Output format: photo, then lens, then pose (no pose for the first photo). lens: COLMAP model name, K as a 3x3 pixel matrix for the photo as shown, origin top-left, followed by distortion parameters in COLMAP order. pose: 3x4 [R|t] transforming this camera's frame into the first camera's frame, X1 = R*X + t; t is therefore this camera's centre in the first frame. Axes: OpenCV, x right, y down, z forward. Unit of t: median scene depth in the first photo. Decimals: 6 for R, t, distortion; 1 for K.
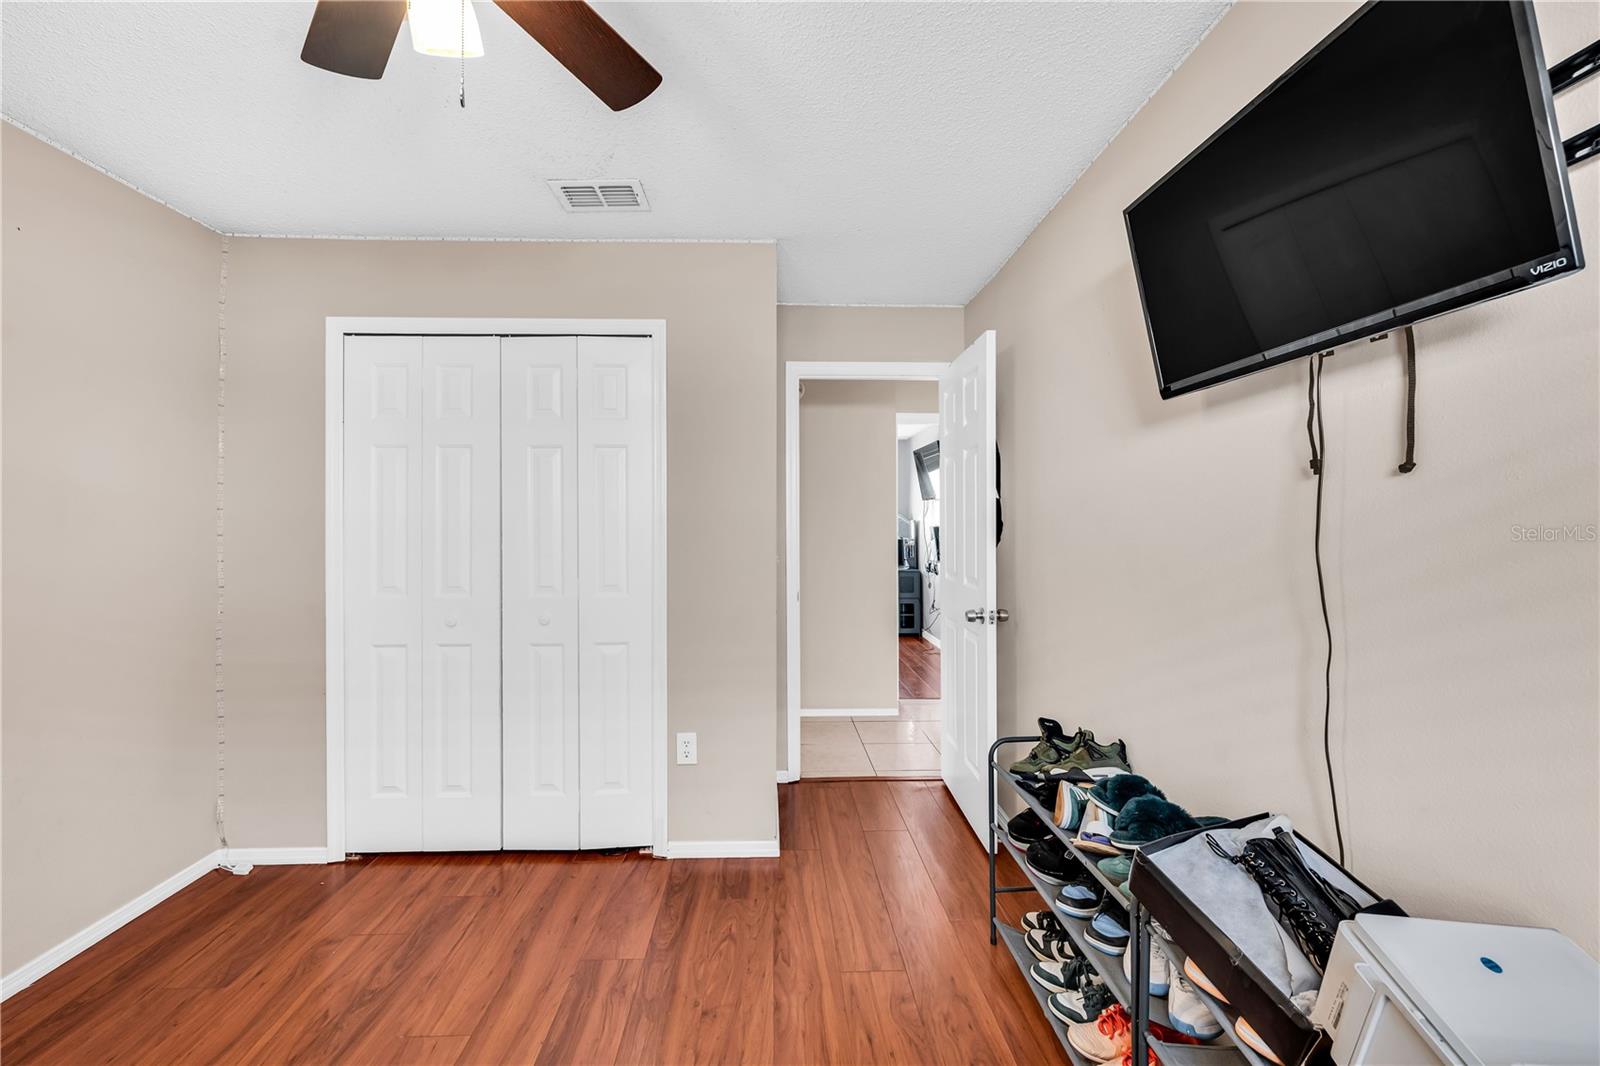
lens RADIAL K [[645.5, 0, 793.8], [0, 645.5, 525.7], [0, 0, 1]] dist [0.000055, 0.000005]
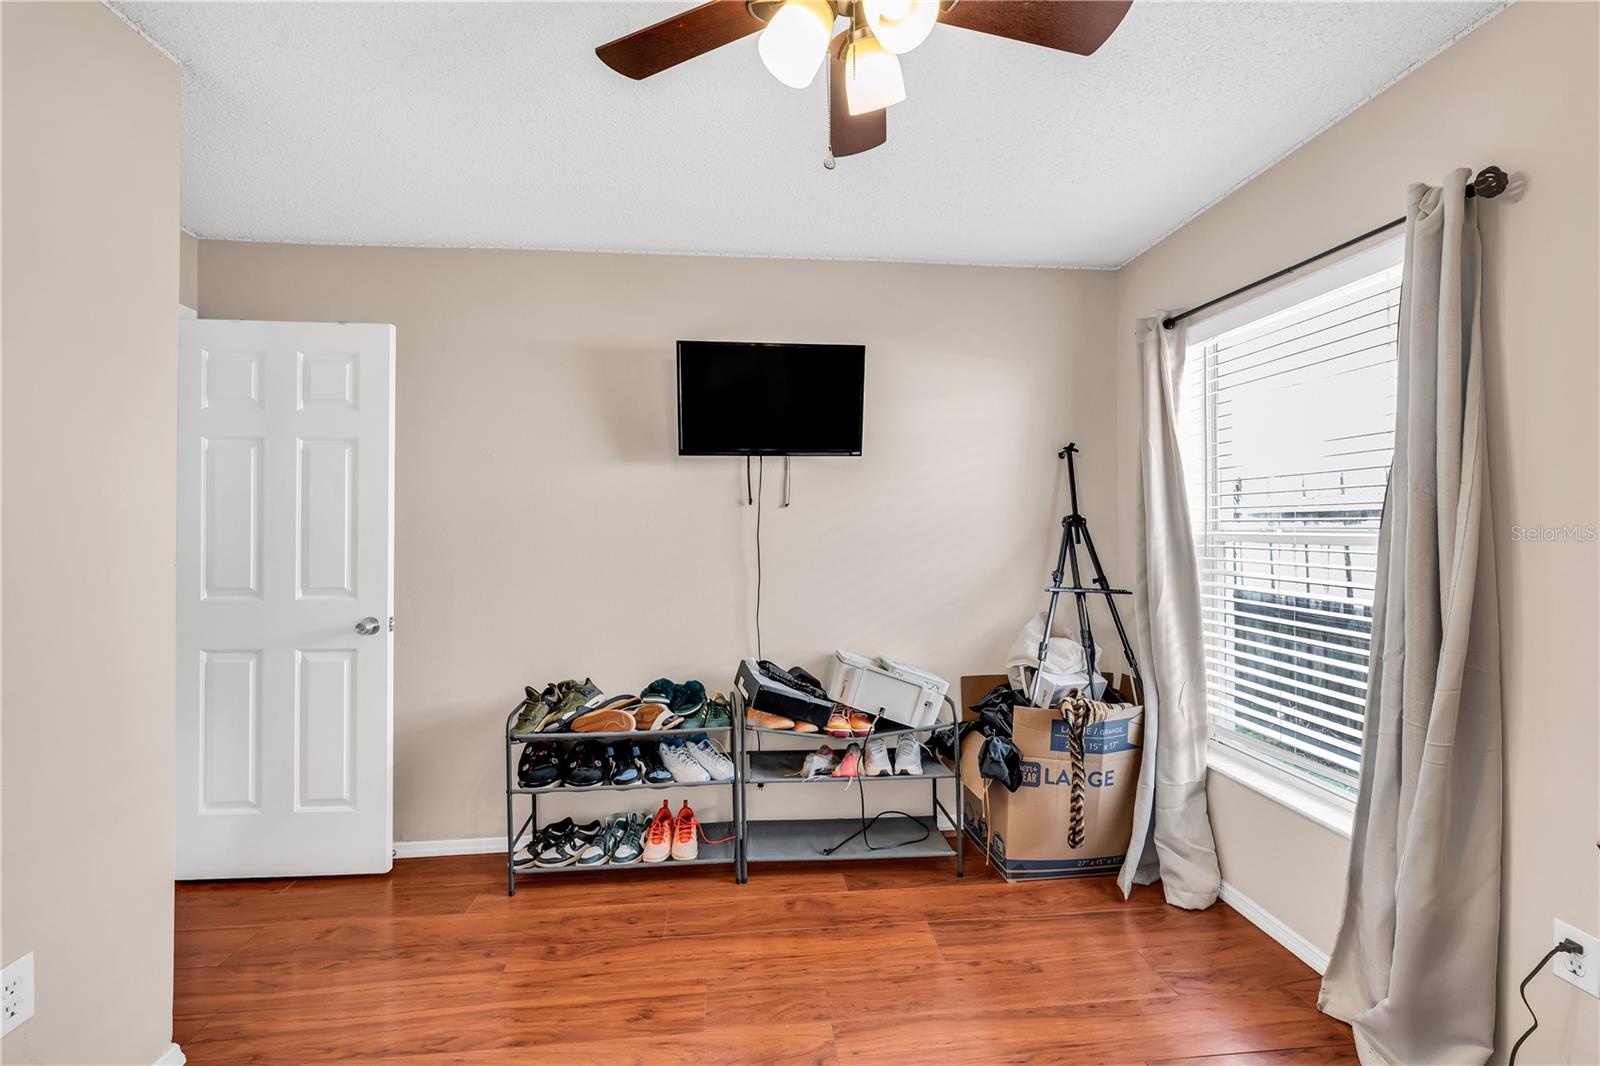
lens RADIAL K [[645.5, 0, 793.8], [0, 645.5, 525.7], [0, 0, 1]] dist [0.000055, 0.000005]
pose [[-0.058590, 0.001830, 0.998280, -0.996159], [0.001654, 0.999997, -0.001736, 0.000180], [-0.998281, 0.001550, -0.058593, 0.665687]]
